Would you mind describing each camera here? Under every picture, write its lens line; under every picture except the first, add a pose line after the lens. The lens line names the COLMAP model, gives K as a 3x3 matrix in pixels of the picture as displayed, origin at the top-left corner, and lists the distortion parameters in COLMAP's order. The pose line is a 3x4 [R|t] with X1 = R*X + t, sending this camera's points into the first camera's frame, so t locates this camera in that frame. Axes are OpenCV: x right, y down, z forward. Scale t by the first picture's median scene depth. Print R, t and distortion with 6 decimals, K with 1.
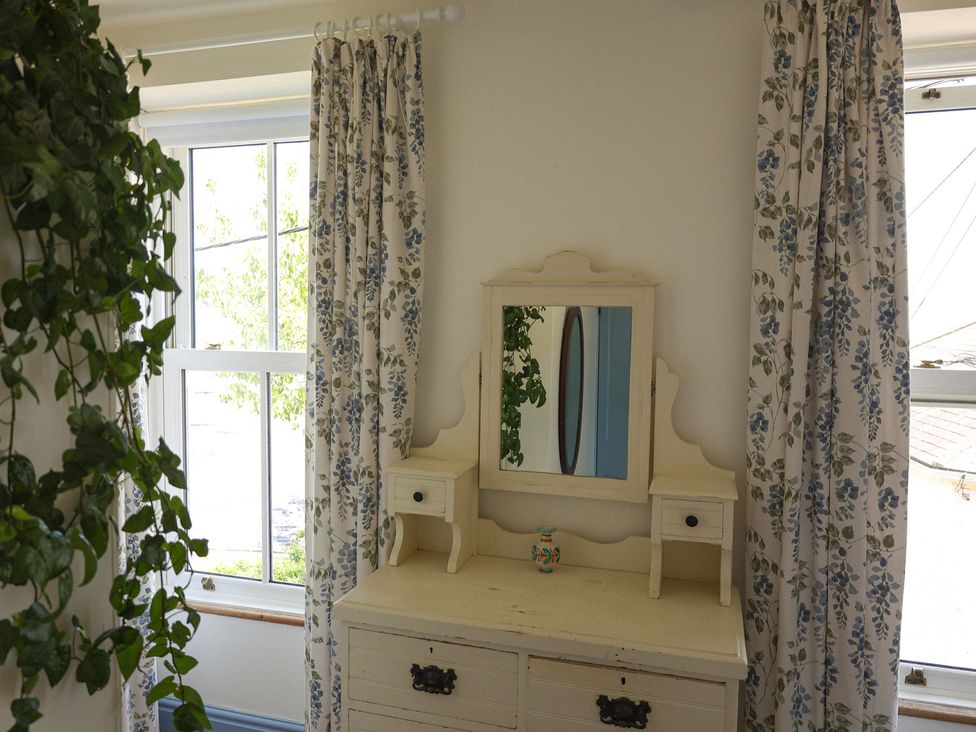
lens RADIAL K [[773.5, 0, 469.9], [0, 773.5, 345.3], [0, 0, 1]] dist [-0.003643, -0.007720]
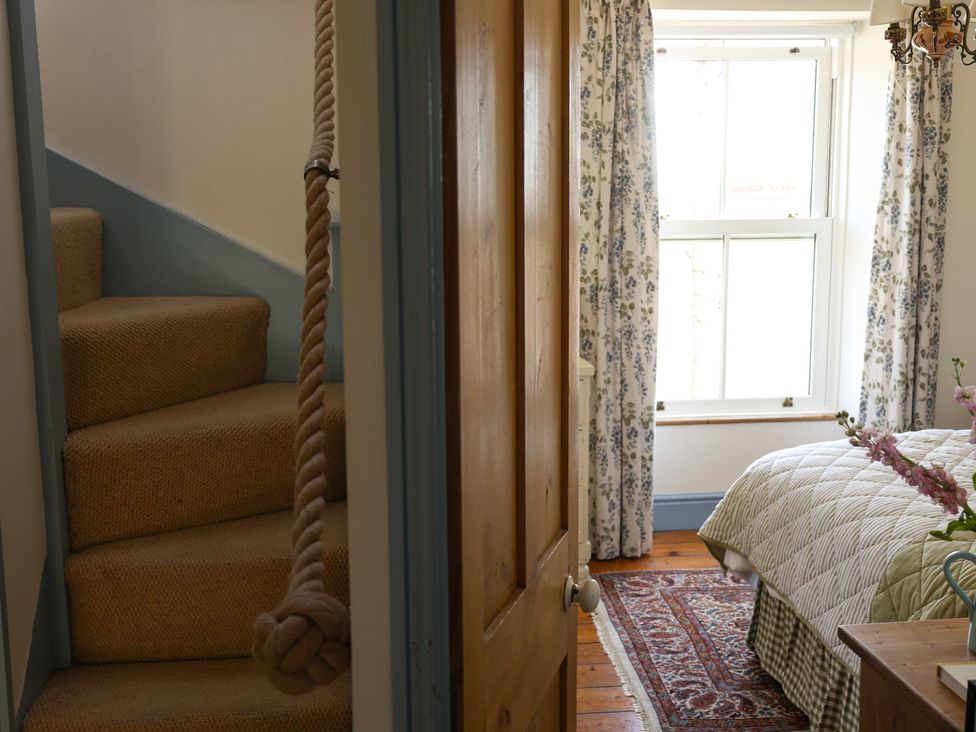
lens RADIAL K [[1032.0, 0, 487.7], [0, 1032.0, 365.1], [0, 0, 1]] dist [-0.017160, 0.000000]
pose [[0.913386, -0.075228, 0.400085, -0.783931], [0.034602, 0.993567, 0.107826, 0.106451], [-0.405622, -0.084643, 0.910113, -1.056759]]
